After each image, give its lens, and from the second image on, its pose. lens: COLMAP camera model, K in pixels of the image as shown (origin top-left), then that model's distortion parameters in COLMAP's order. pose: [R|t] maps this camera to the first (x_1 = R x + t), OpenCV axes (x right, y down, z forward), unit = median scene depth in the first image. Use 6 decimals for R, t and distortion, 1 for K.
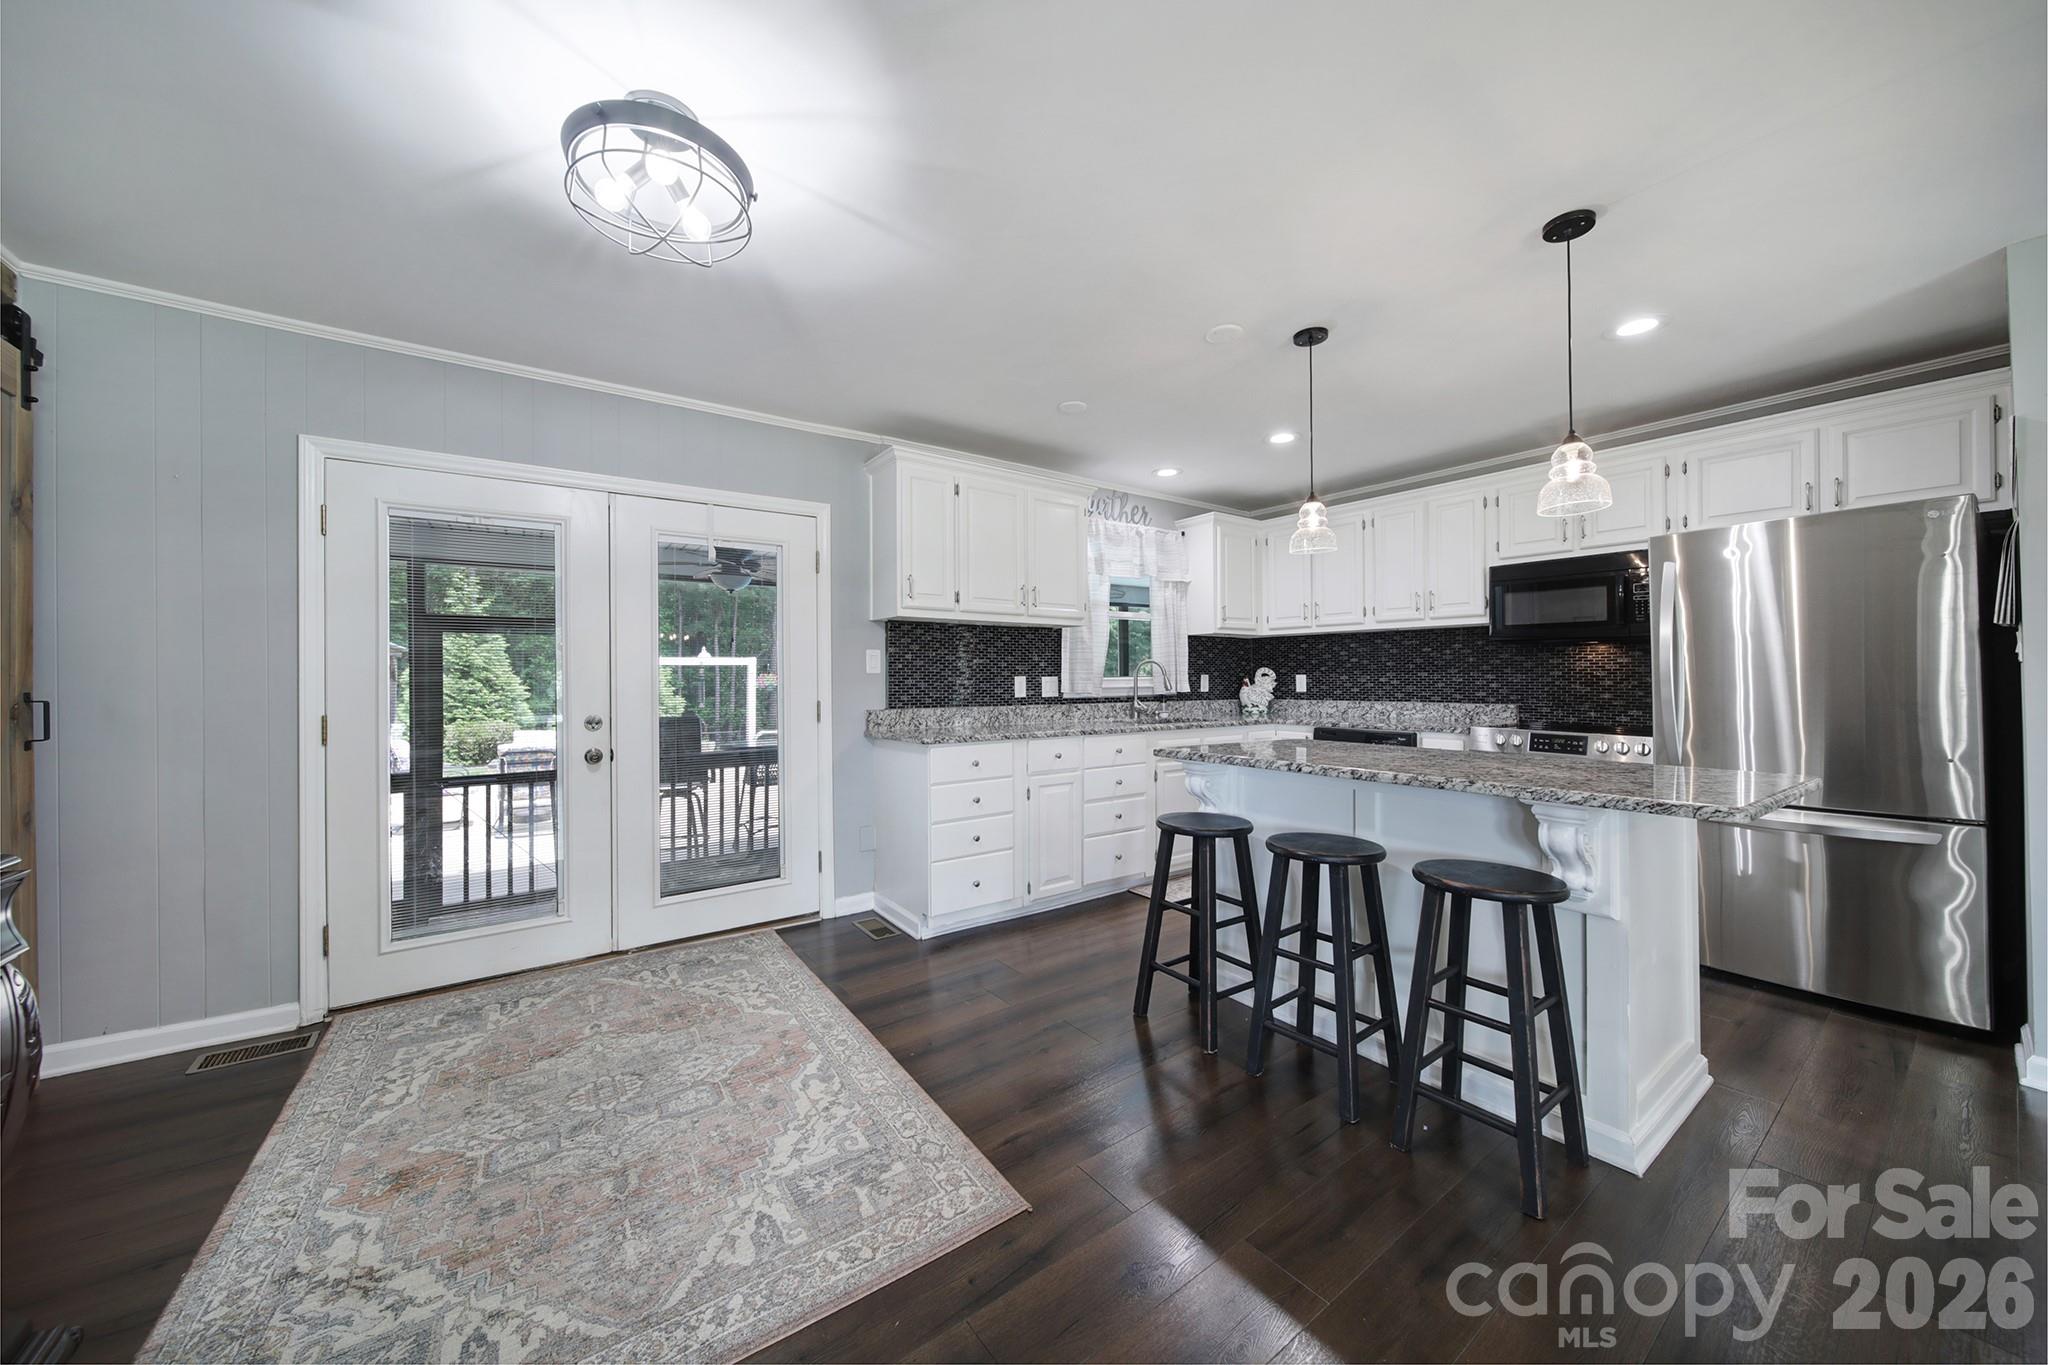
lens RADIAL K [[713.6, 0, 1022.8], [0, 713.6, 673.4], [0, 0, 1]] dist [0.001227, -0.002372]
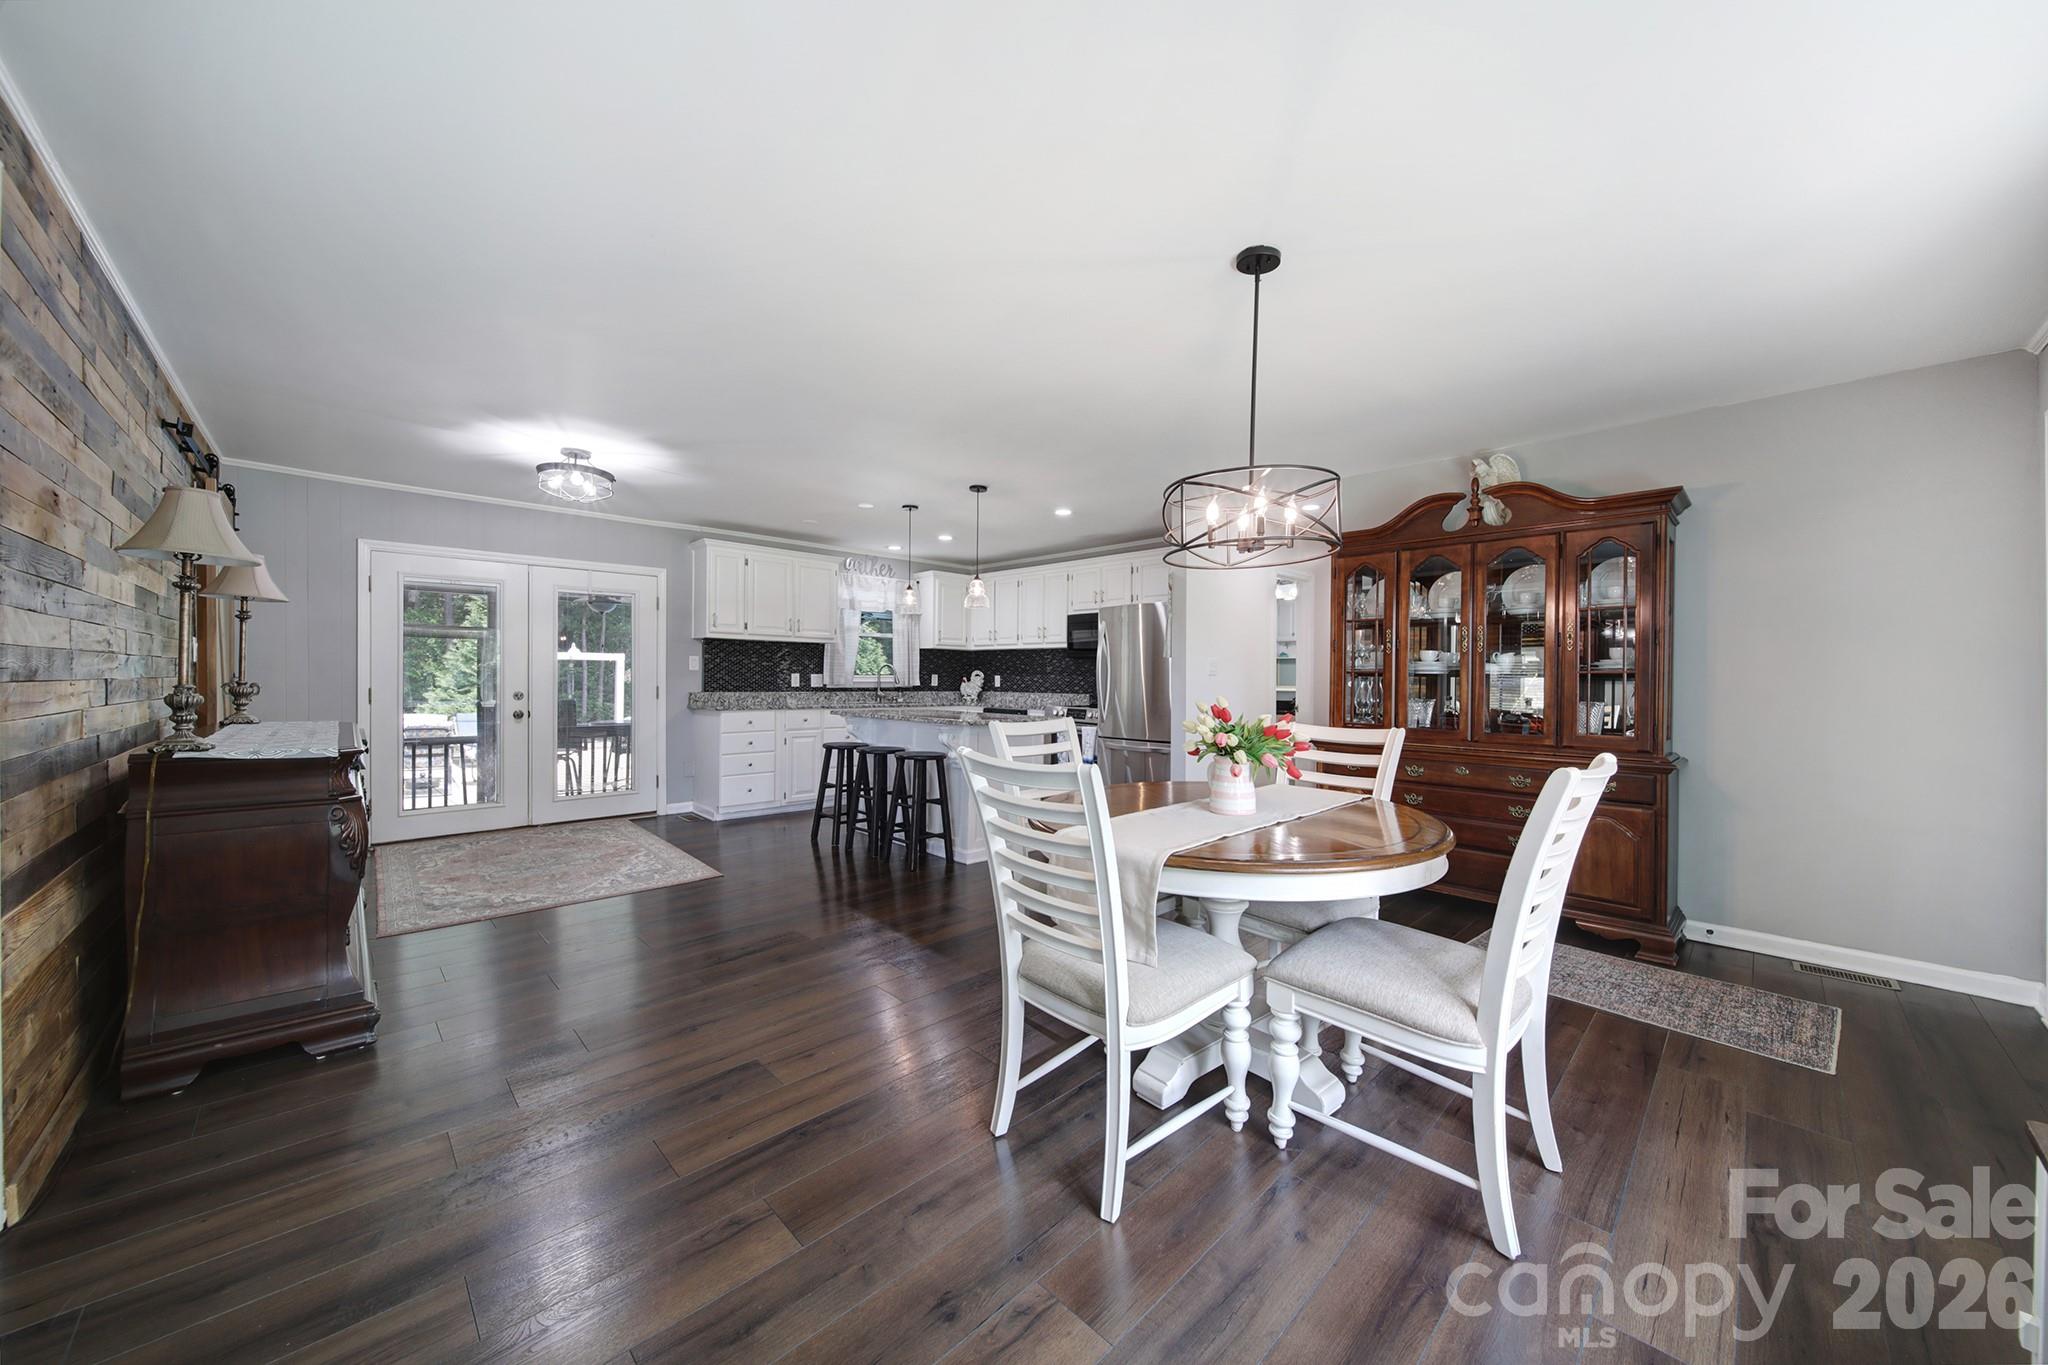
lens RADIAL K [[716.6, 0, 1018.6], [0, 716.6, 681.3], [0, 0, 1]] dist [0.000255, -0.000069]
pose [[0.989822, 0.013822, 0.141637, 0.280542], [-0.015407, 0.999830, 0.010099, -0.002532], [-0.141473, -0.012179, 0.989867, -0.701274]]
